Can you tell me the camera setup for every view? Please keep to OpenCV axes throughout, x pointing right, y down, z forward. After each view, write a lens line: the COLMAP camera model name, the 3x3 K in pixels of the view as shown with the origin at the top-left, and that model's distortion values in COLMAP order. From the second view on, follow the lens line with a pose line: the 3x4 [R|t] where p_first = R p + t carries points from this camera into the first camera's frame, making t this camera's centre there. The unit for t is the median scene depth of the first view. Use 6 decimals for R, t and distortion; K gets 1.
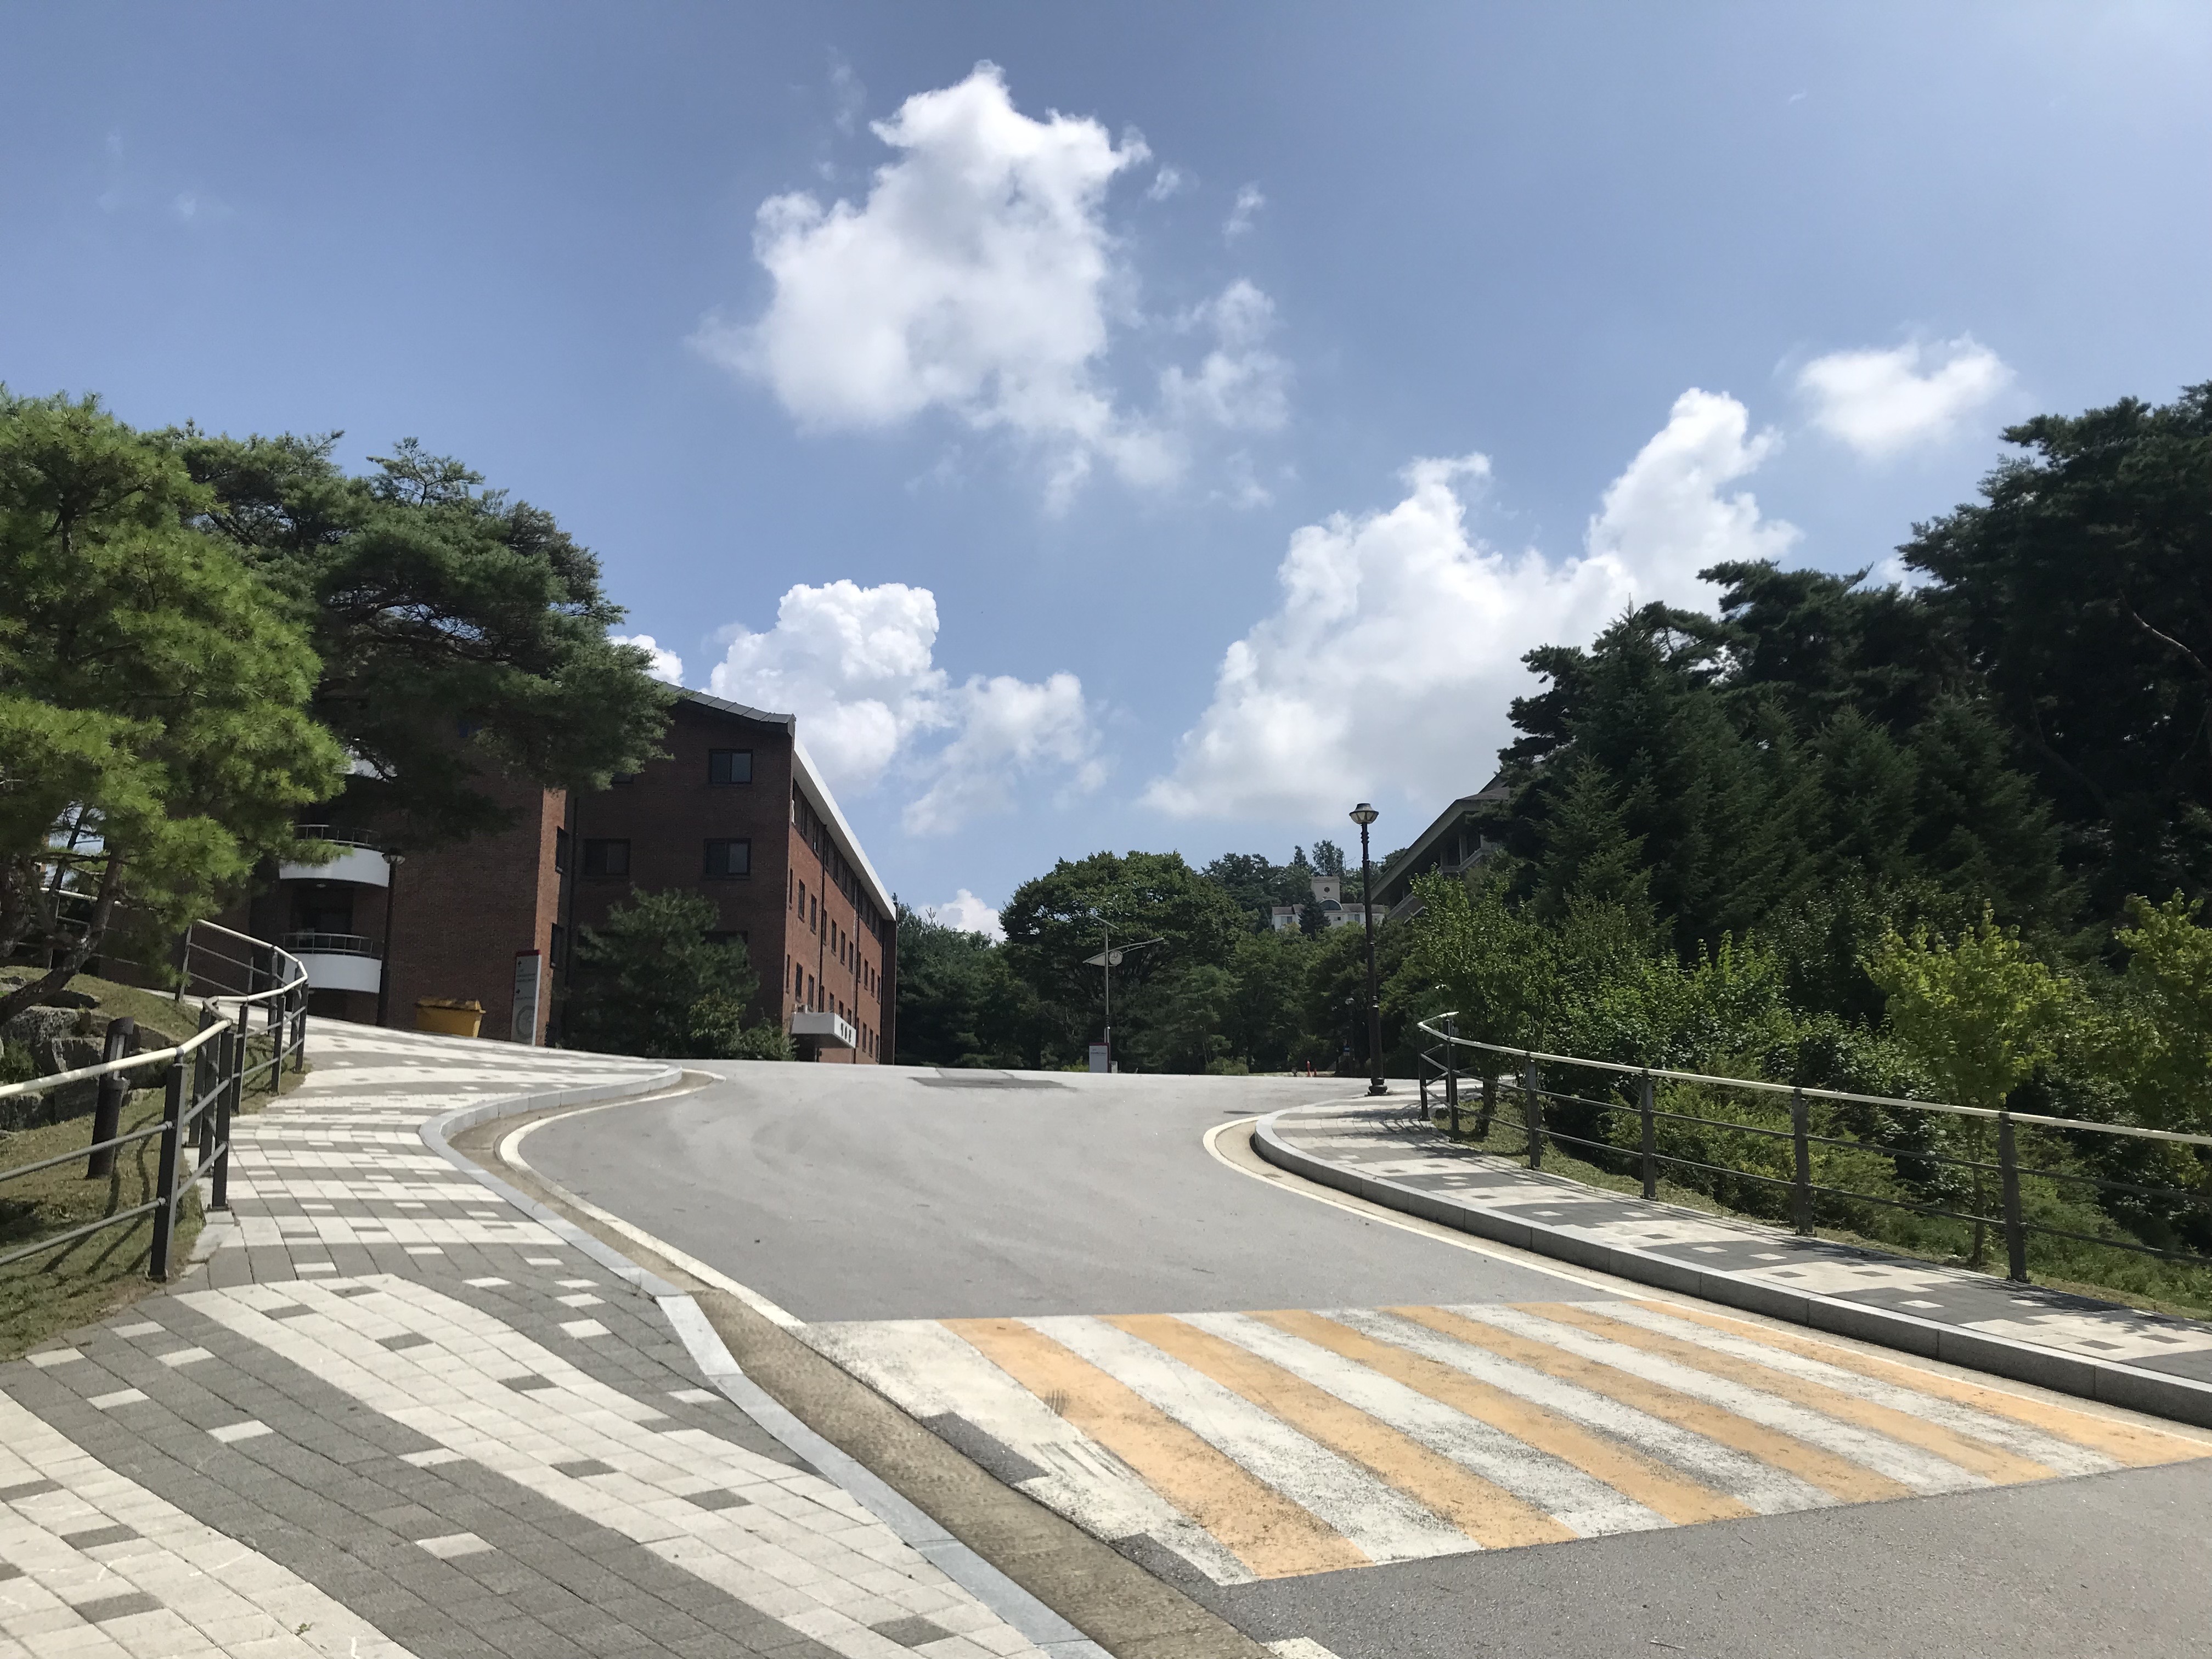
lens RADIAL K [[1815.3, 0, 1094.9], [0, 1815.3, 823.1], [0, 0, 1]] dist [-0.012996, 0.041864]
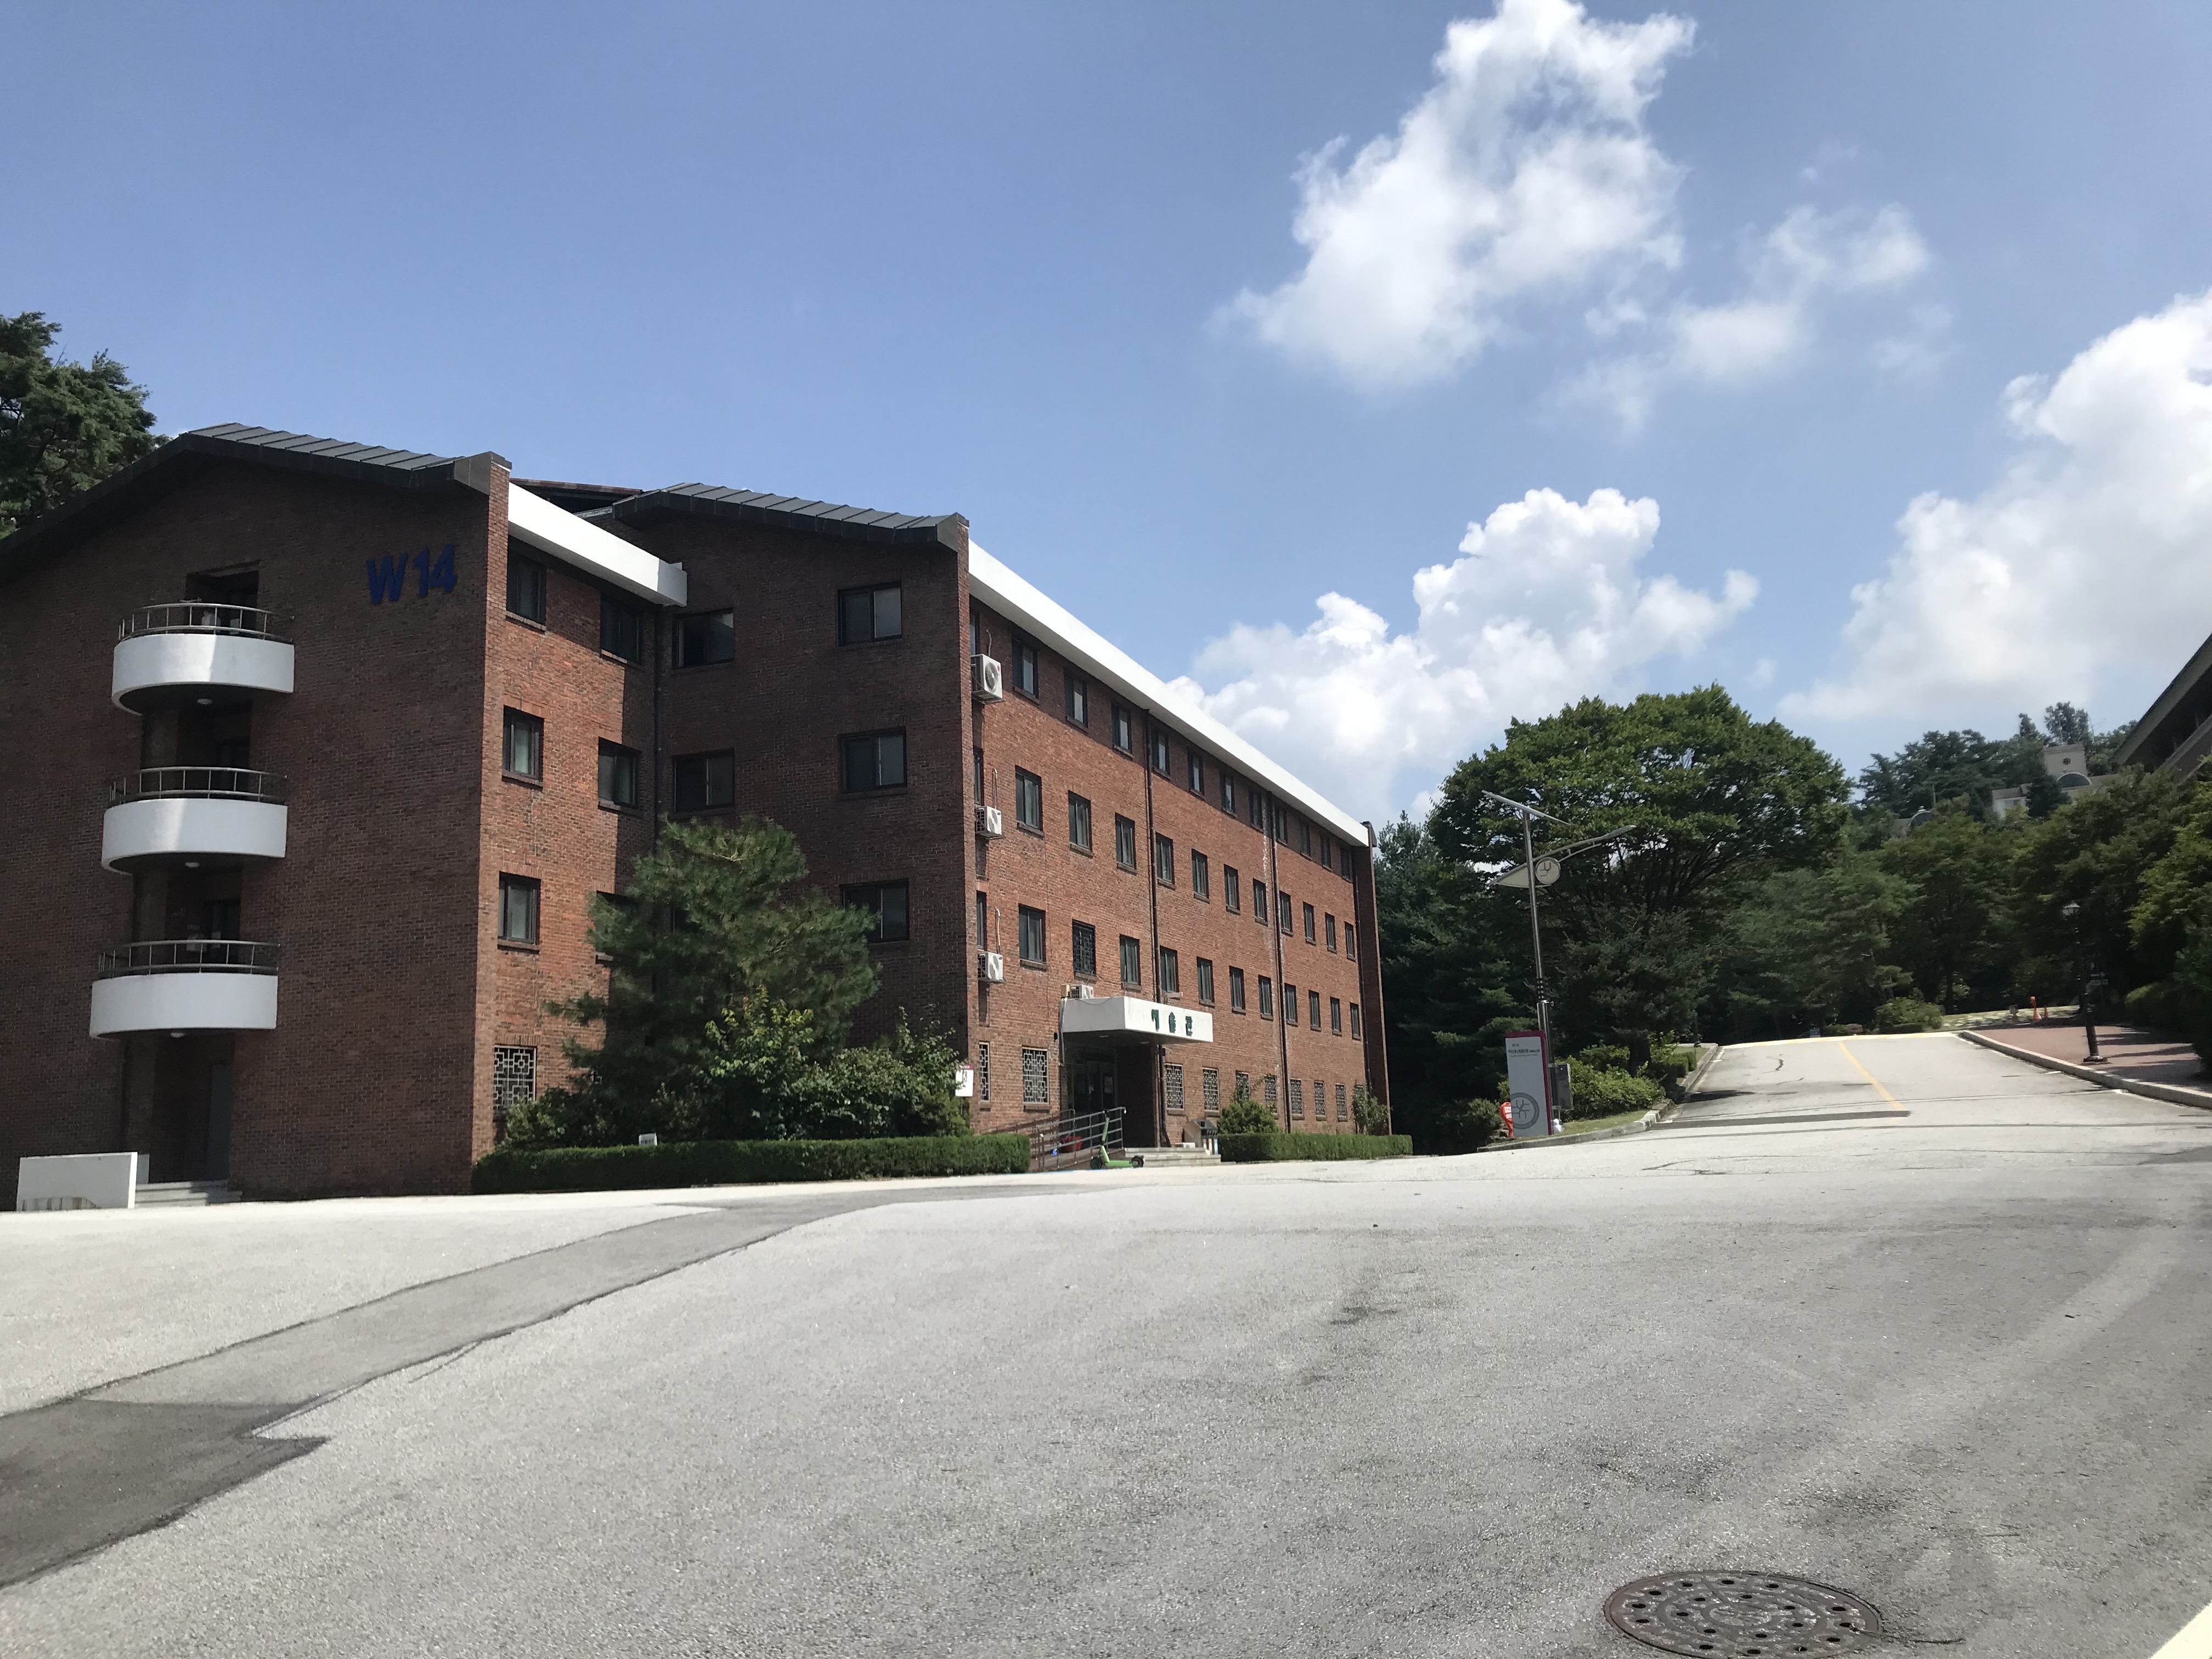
lens RADIAL K [[1805.3, 0, 1106.0], [0, 1805.3, 829.5], [0, 0, 1]] dist [0.116578, -0.180306]
pose [[0.930634, -0.095388, -0.353300, 0.046820], [0.107516, 0.994093, 0.014812, 0.023321], [0.349800, -0.051770, 0.935393, 0.257826]]
